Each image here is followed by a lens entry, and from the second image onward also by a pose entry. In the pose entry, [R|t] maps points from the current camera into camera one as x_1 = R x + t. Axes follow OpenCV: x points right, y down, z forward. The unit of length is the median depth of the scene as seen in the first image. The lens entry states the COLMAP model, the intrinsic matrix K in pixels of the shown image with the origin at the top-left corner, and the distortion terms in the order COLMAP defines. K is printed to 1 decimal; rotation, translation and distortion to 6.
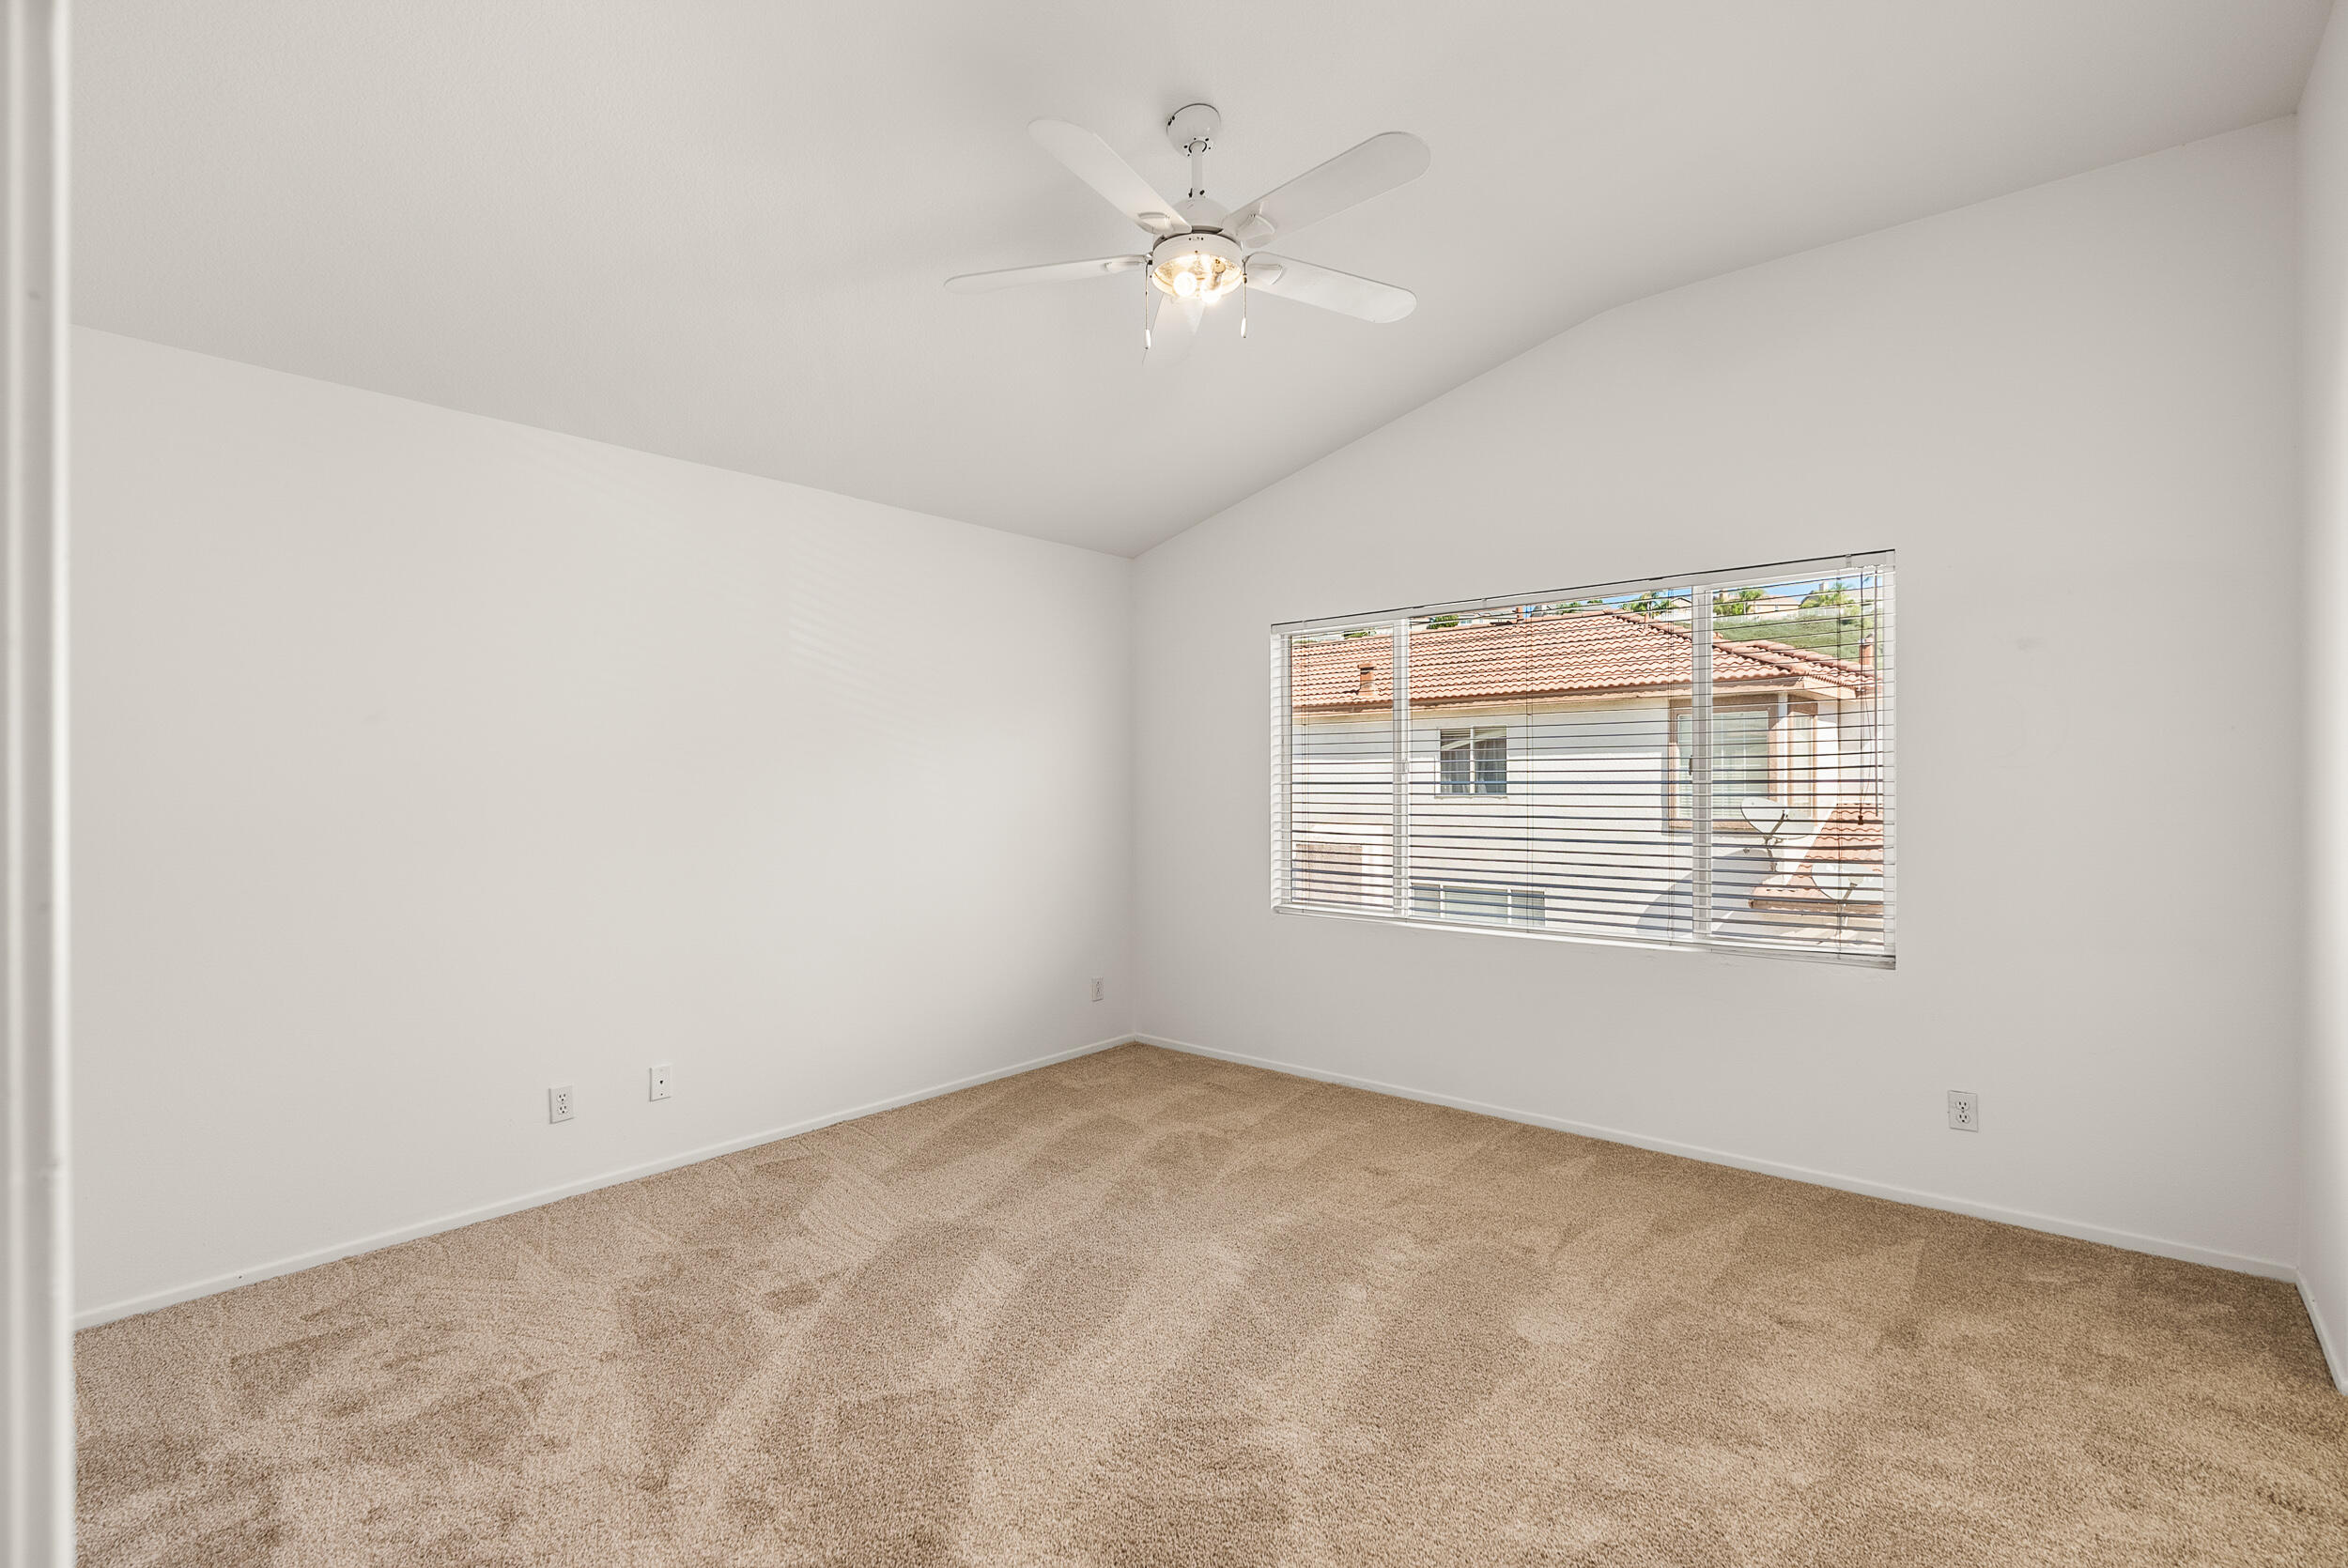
lens RADIAL K [[1085.3, 0, 1183.1], [0, 1085.3, 784.5], [0, 0, 1]] dist [-0.007534, 0.001787]
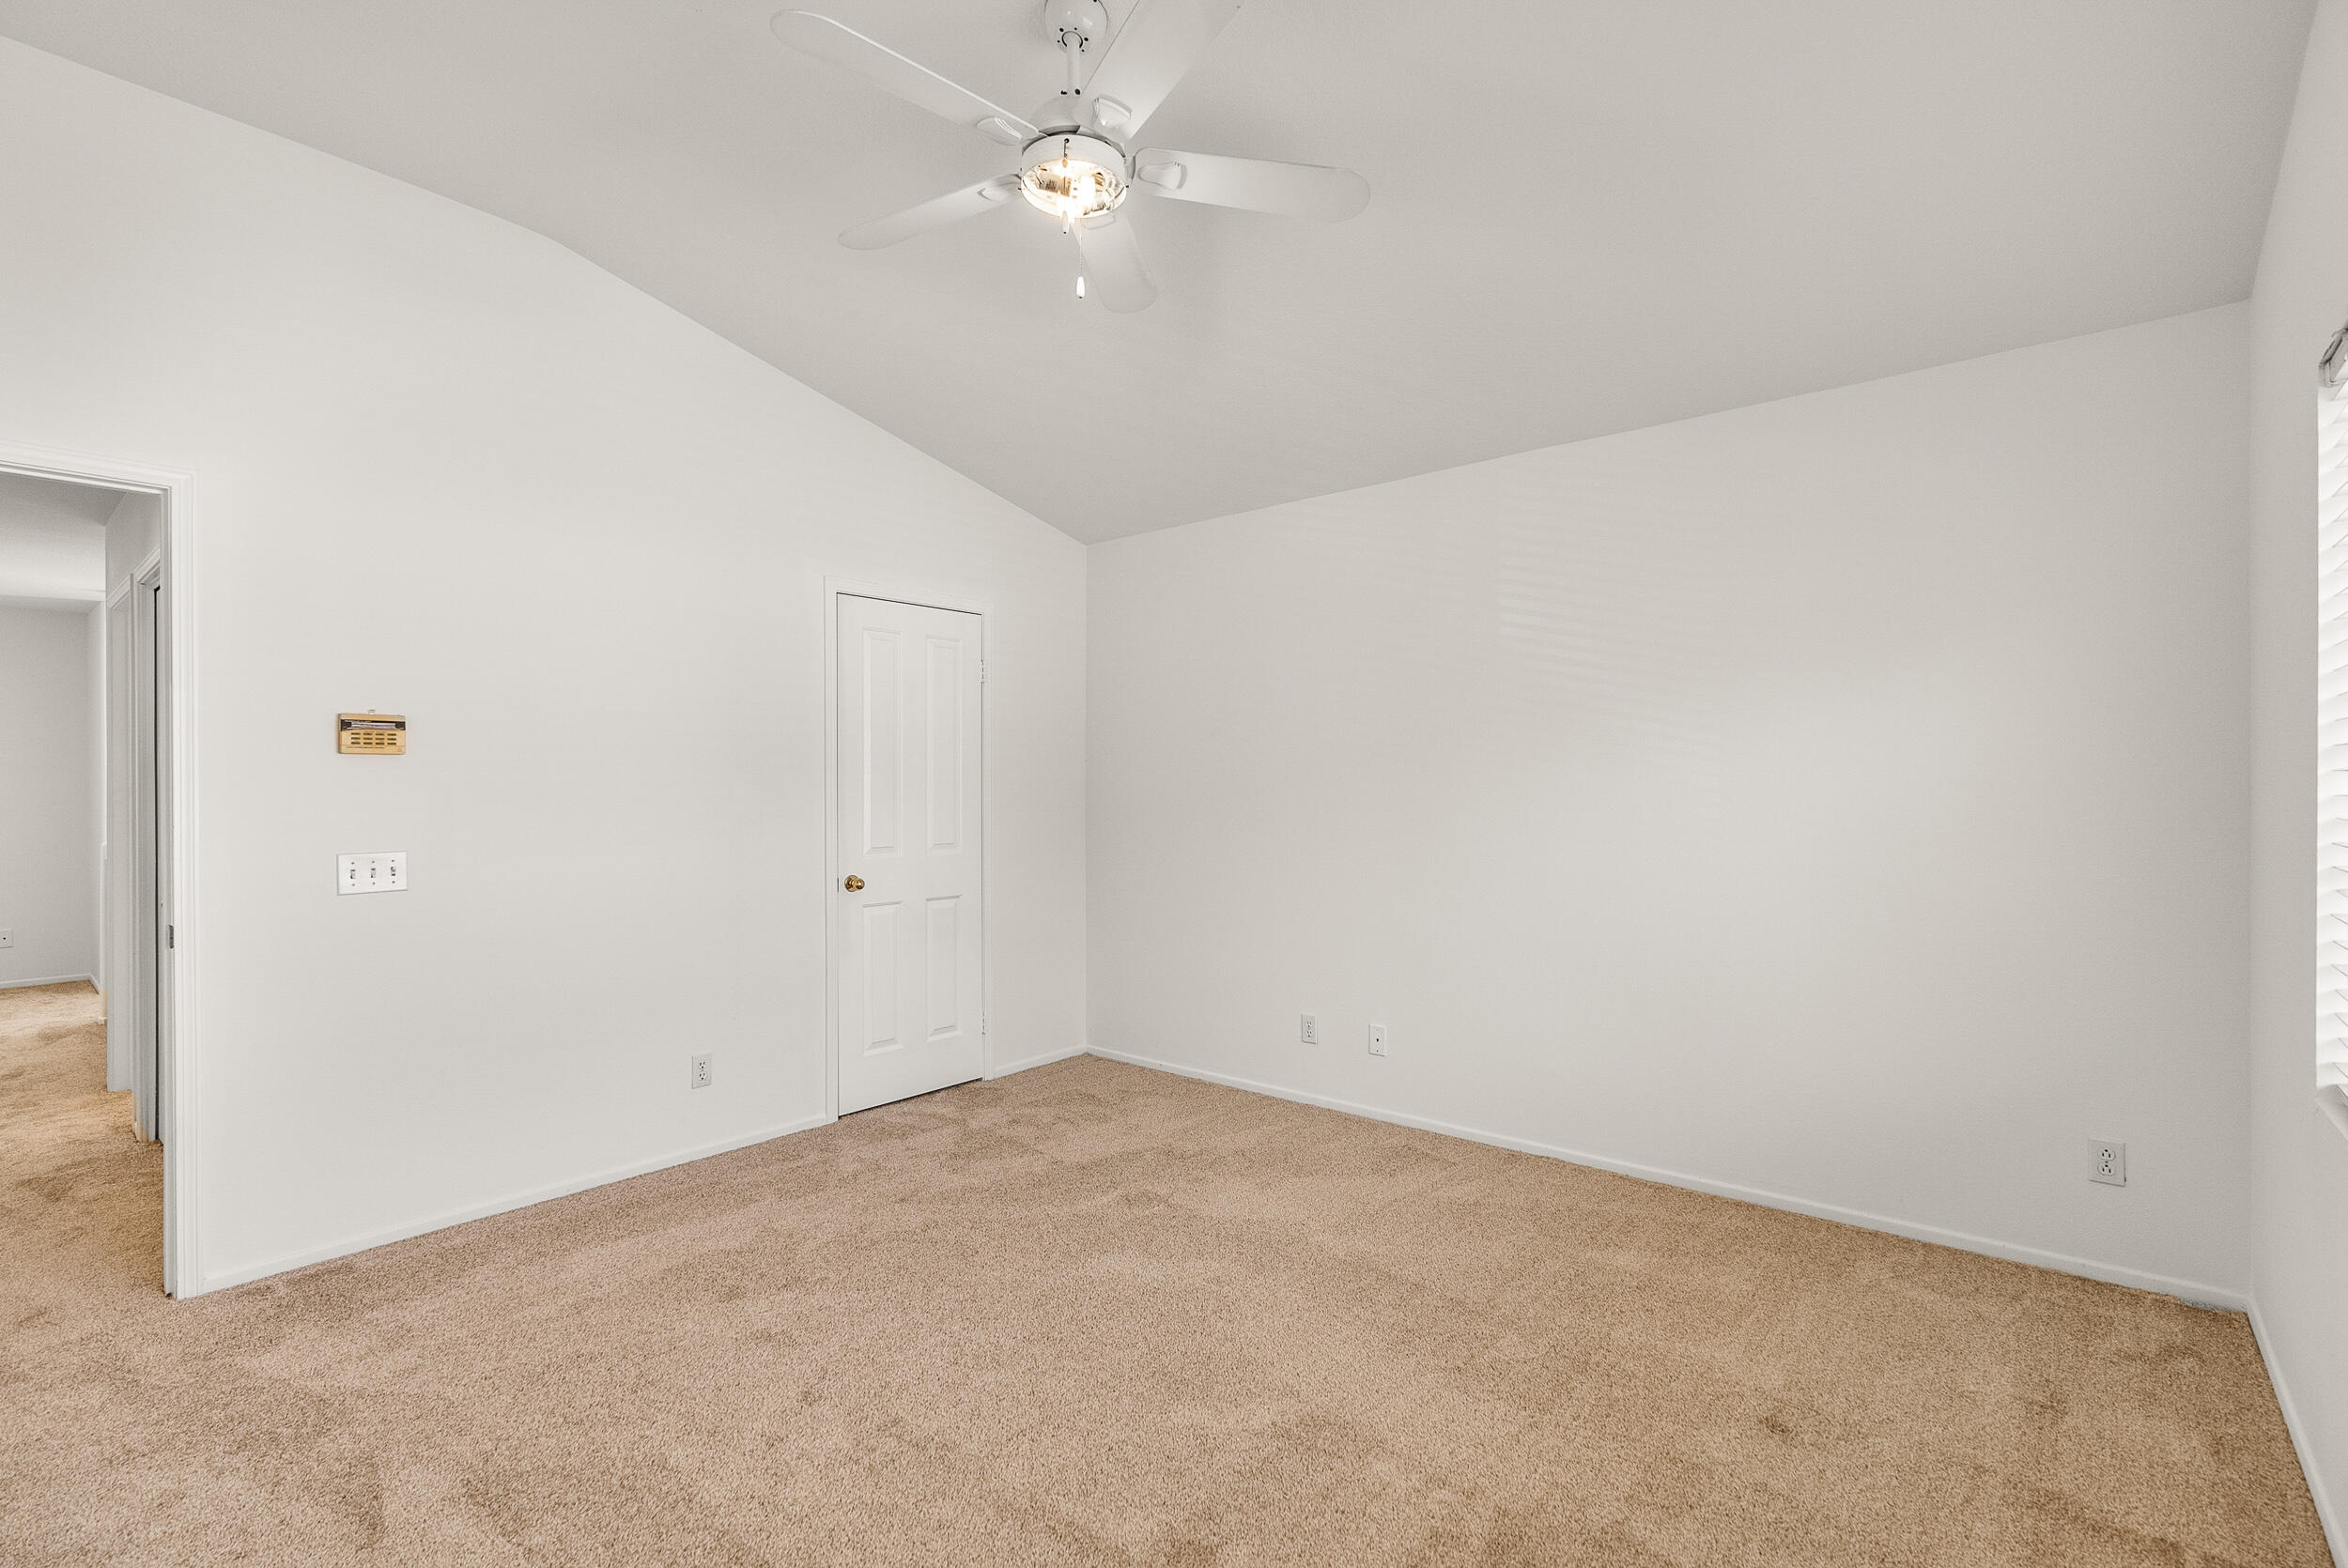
lens RADIAL K [[1085.3, 0, 1173.0], [0, 1085.3, 782.3], [0, 0, 1]] dist [-0.007534, 0.001787]
pose [[-0.013262, 0.004288, -0.999903, 0.615009], [0.004038, 0.999983, 0.004235, 0.000890], [0.999904, -0.003981, -0.013279, 0.761051]]
